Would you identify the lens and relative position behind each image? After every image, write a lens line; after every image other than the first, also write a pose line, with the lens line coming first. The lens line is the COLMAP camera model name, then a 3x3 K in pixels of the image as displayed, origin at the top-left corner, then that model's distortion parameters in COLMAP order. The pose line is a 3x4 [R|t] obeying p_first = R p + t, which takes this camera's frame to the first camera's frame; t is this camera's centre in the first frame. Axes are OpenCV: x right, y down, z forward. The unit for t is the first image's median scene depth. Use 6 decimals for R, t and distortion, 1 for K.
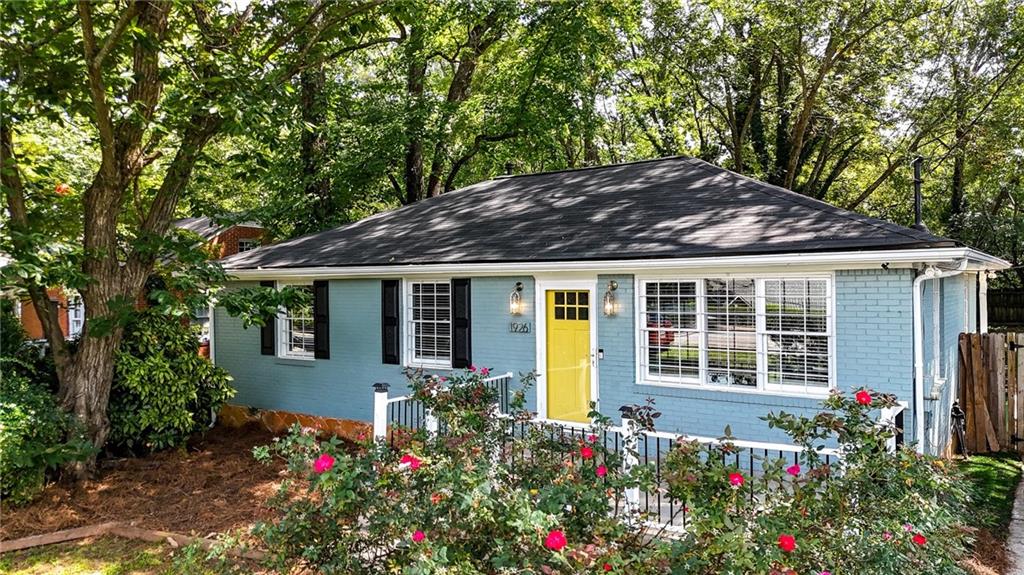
lens RADIAL K [[731.7, 0, 530.1], [0, 731.7, 284.5], [0, 0, 1]] dist [0.052034, -0.005302]
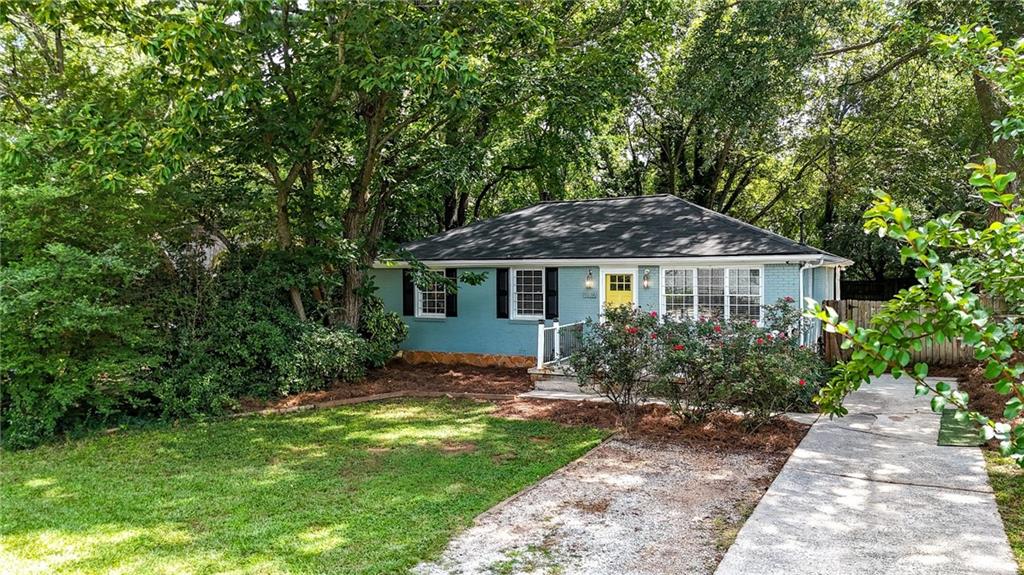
lens RADIAL K [[731.7, 0, 510.5], [0, 731.7, 290.2], [0, 0, 1]] dist [0.052034, -0.005302]
pose [[0.994160, 0.004159, 0.107836, -0.396449], [-0.005897, 0.999858, 0.015799, 0.019423], [-0.107755, -0.016342, 0.994043, -0.750633]]
